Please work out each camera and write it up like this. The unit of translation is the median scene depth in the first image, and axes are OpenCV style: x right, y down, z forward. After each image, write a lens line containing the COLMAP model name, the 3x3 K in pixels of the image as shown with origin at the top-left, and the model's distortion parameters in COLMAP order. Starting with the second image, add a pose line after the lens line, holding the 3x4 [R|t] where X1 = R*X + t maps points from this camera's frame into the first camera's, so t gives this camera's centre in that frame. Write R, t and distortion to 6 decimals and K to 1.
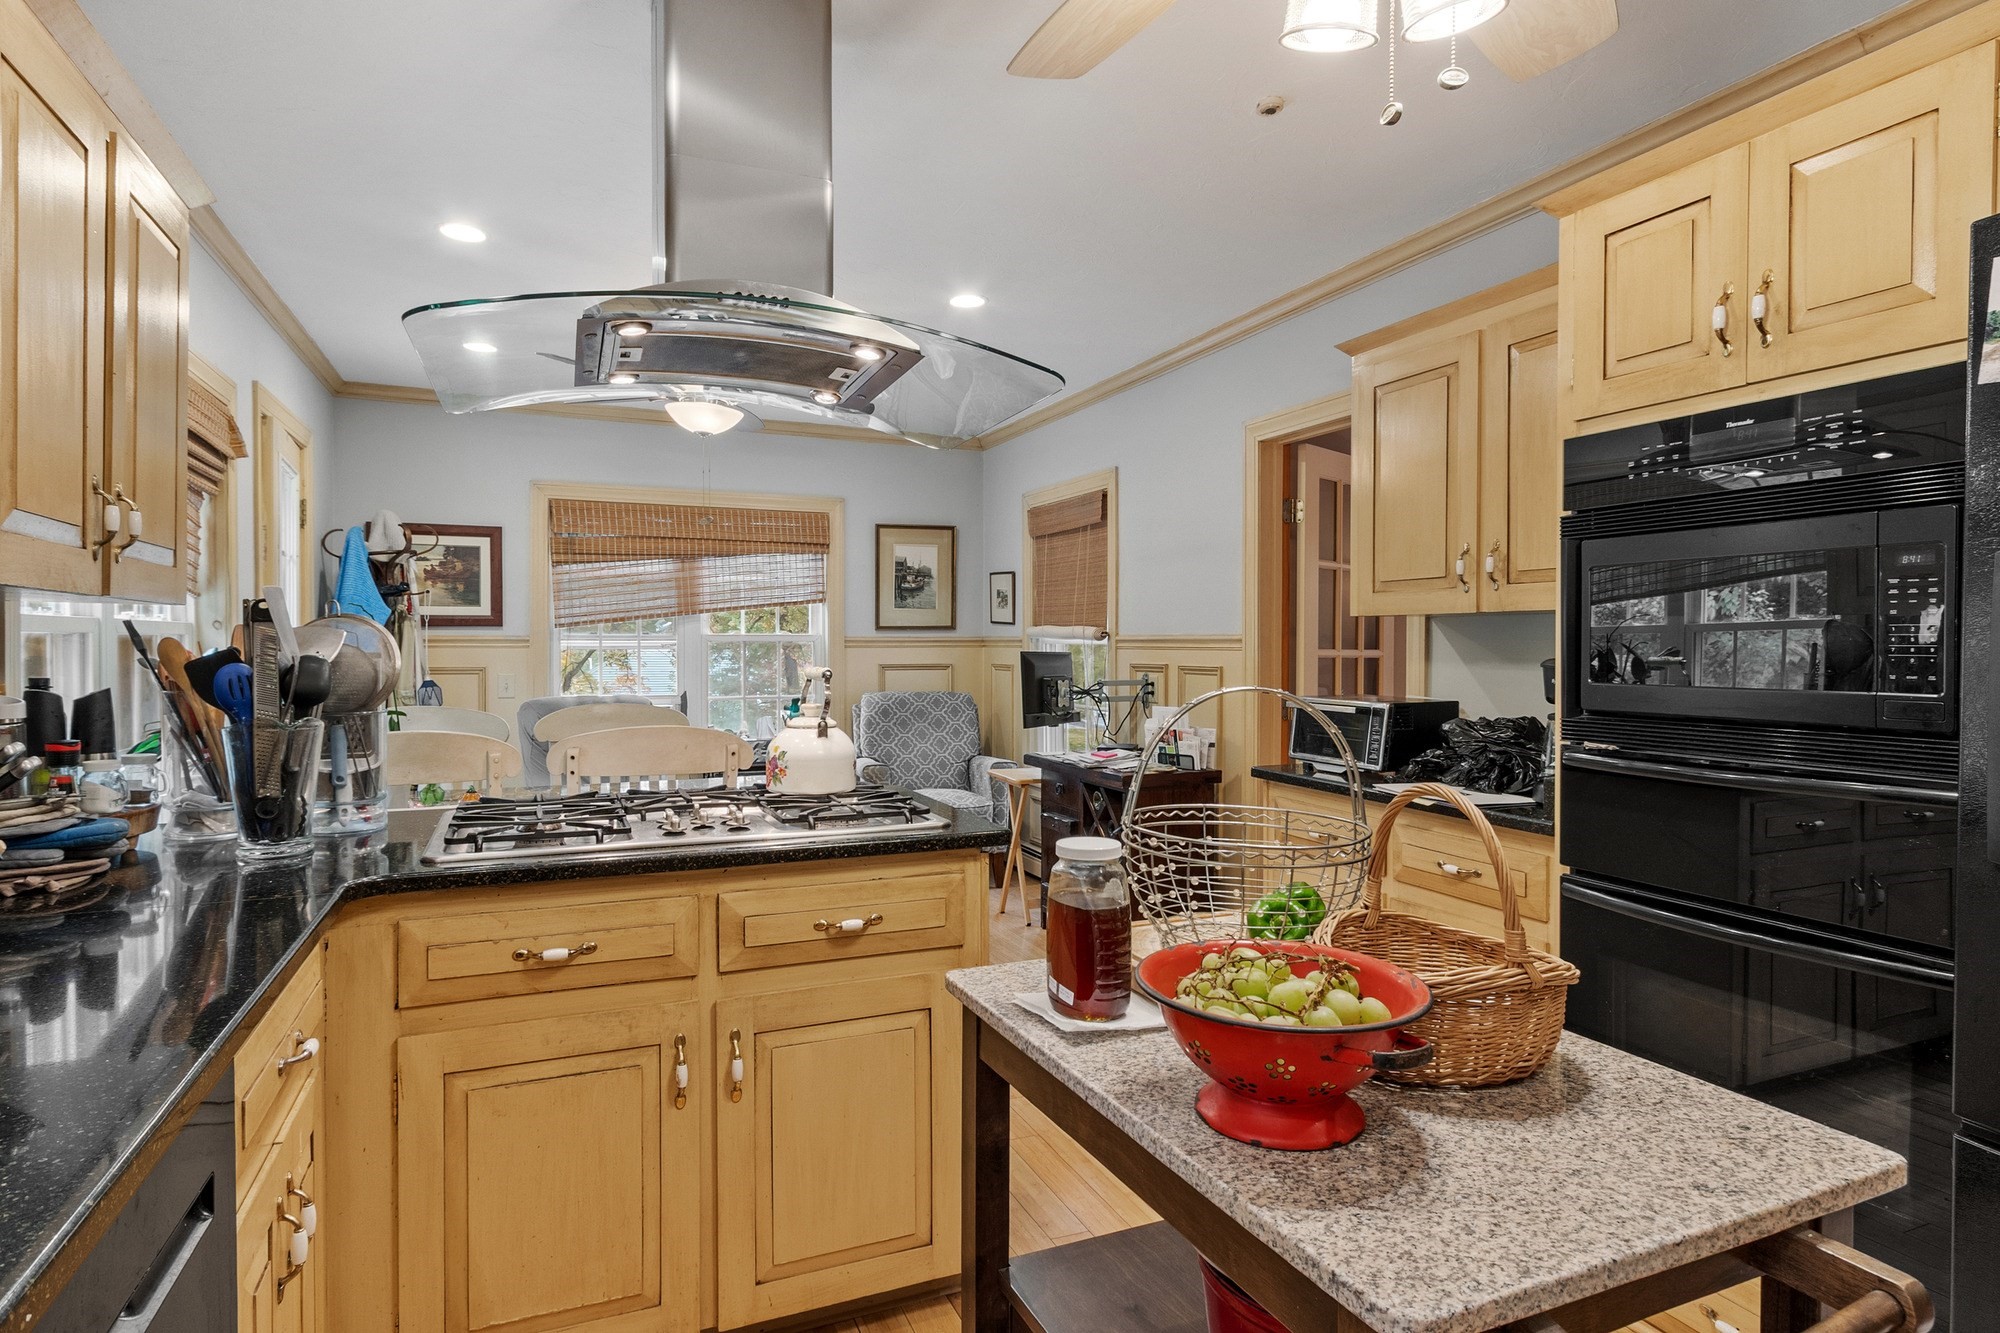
lens RADIAL K [[1079.3, 0, 1011.9], [0, 1079.3, 654.9], [0, 0, 1]] dist [-0.000190, 0.001153]
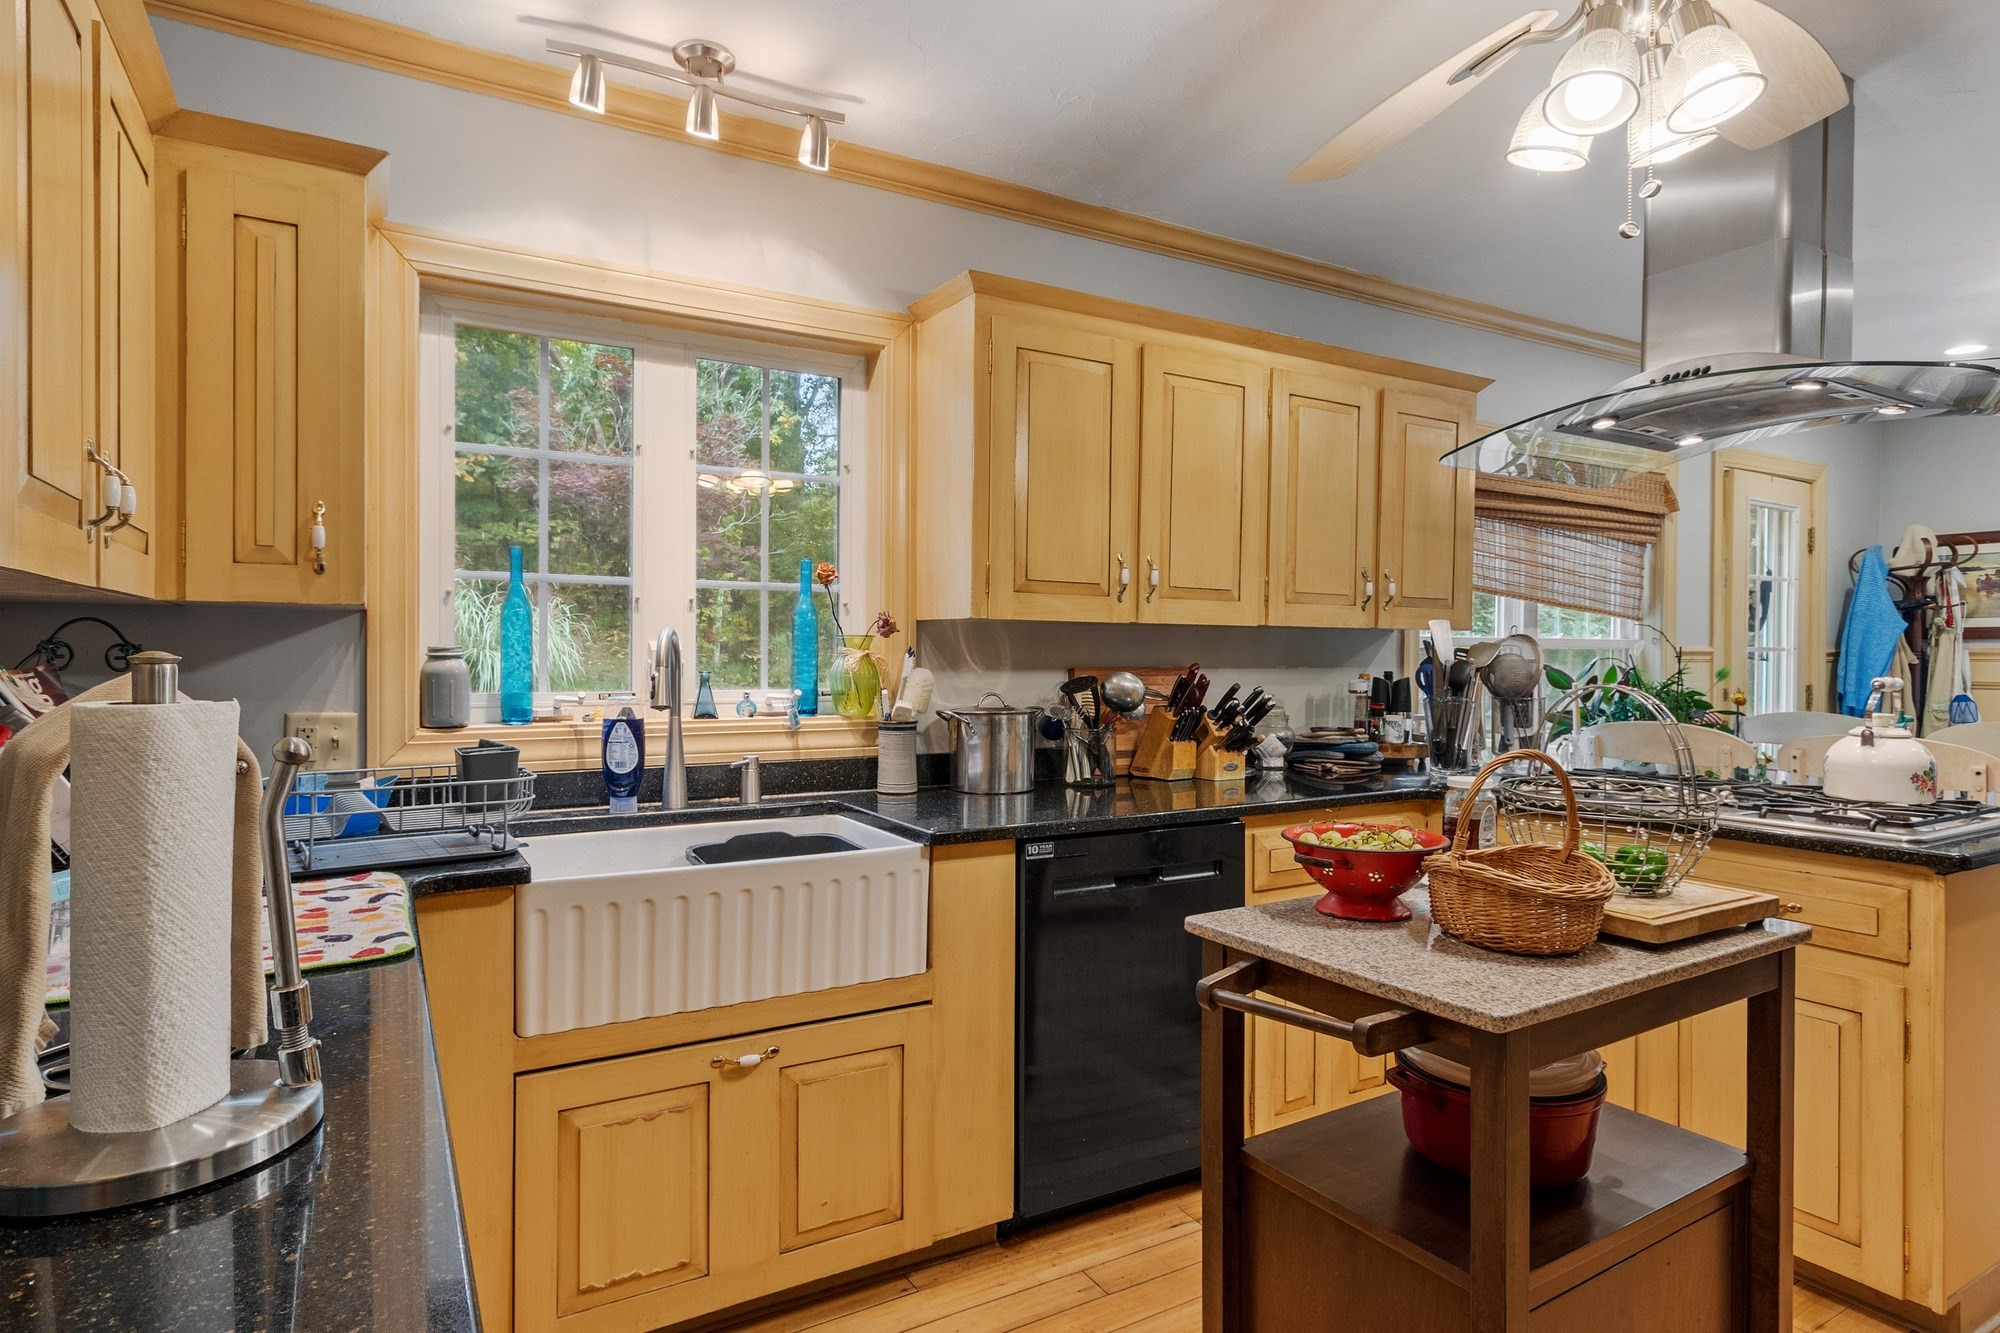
lens RADIAL K [[1079.3, 0, 998.7], [0, 1079.3, 662.2], [0, 0, 1]] dist [-0.000190, 0.001153]
pose [[0.116400, 0.005513, -0.993187, 0.279328], [-0.013329, 0.999903, 0.003988, 0.001723], [0.993113, 0.012774, 0.116462, 0.025555]]
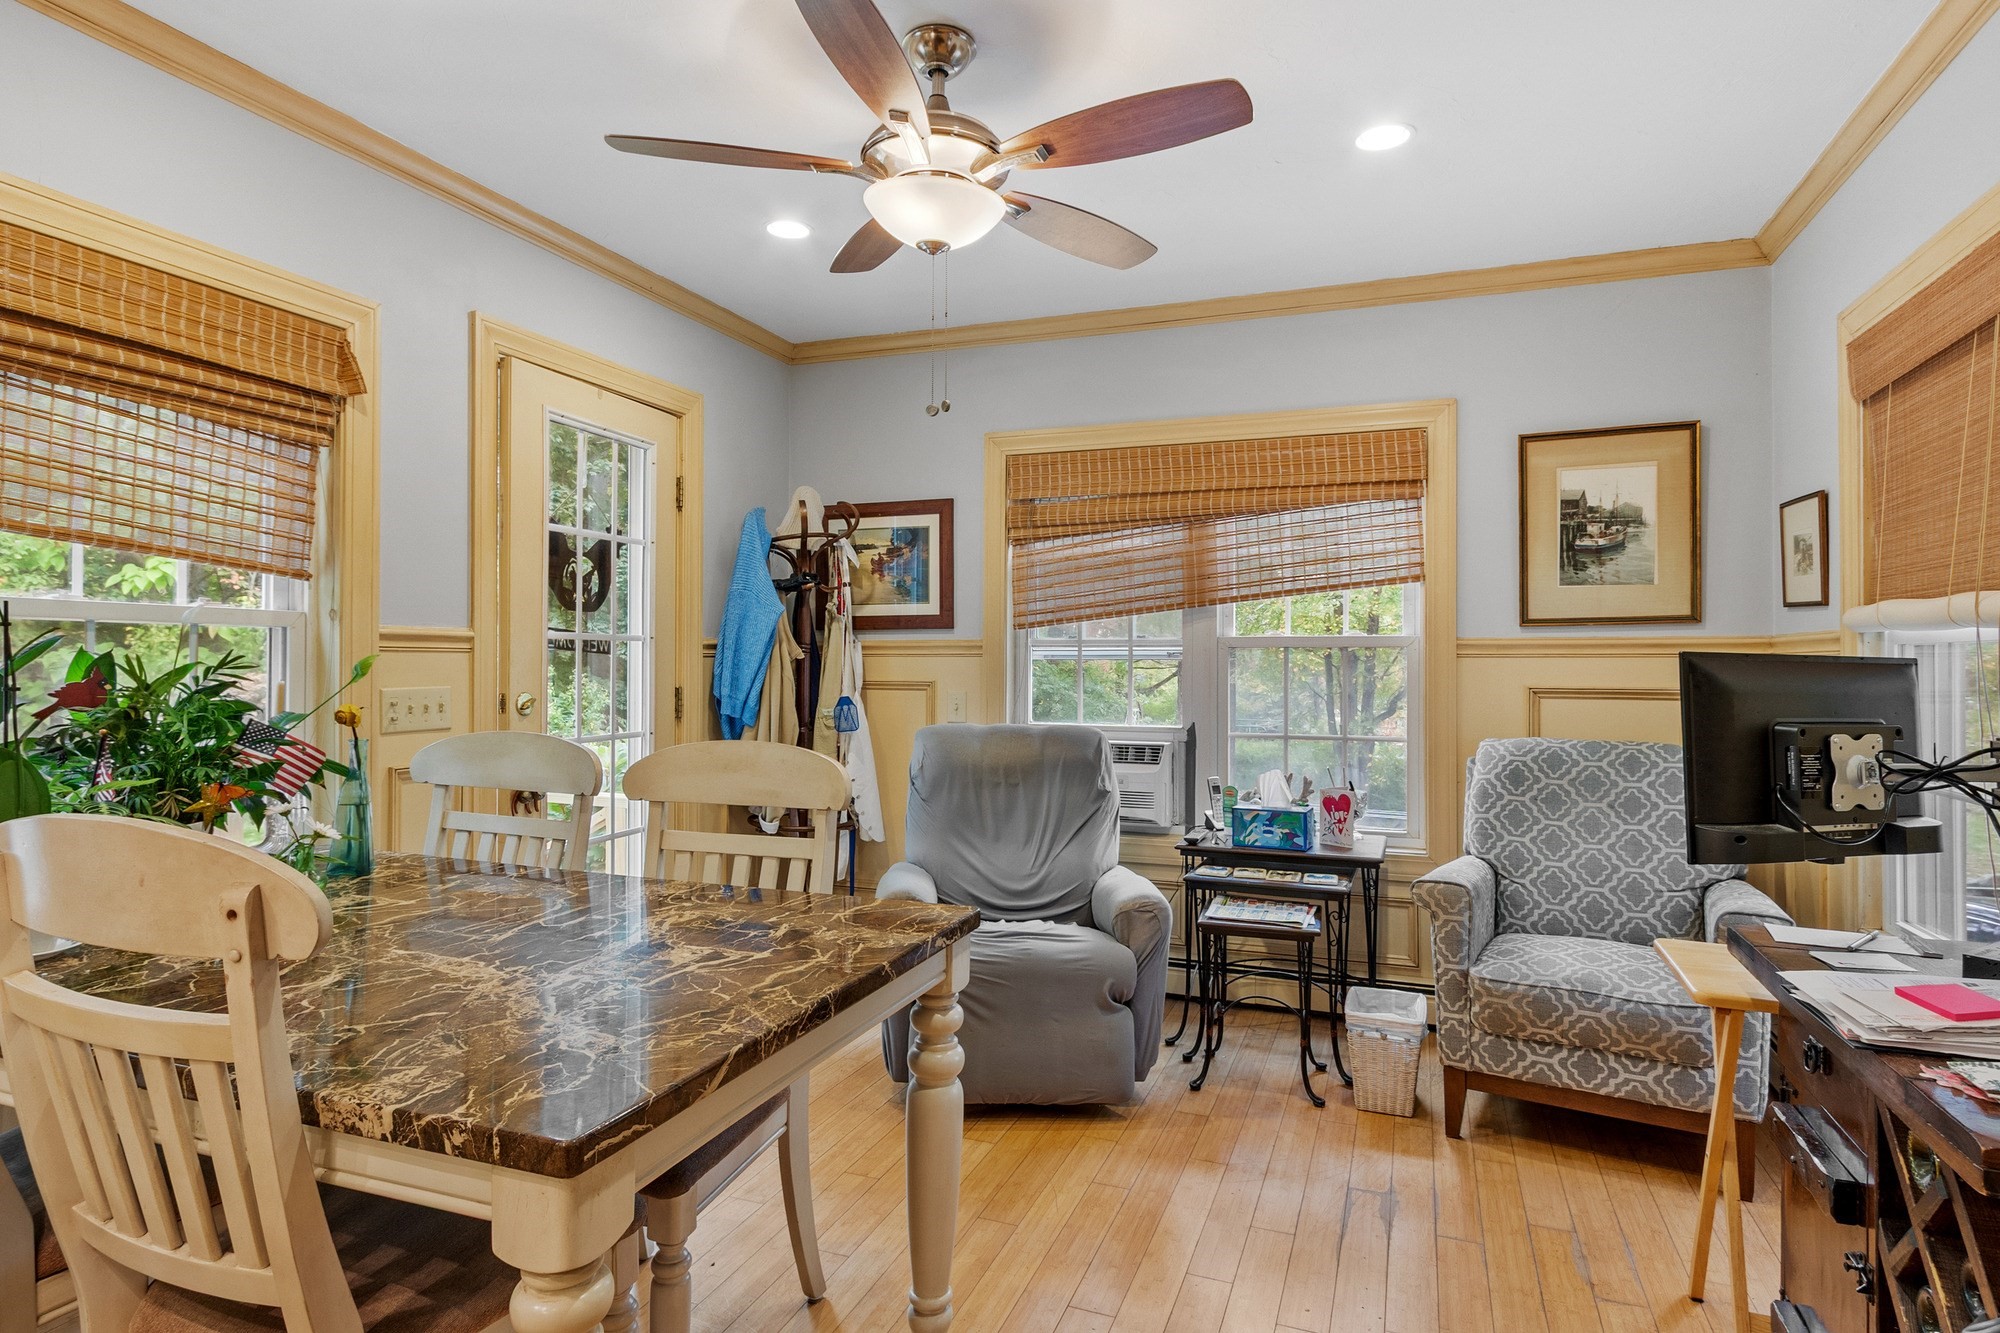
lens RADIAL K [[1079.3, 0, 987.3], [0, 1079.3, 654.1], [0, 0, 1]] dist [-0.000190, 0.001153]
pose [[0.704993, -0.005856, -0.709190, 0.081690], [-0.010561, 0.999768, -0.018754, 0.005387], [0.709136, 0.020711, 0.704767, 0.451298]]
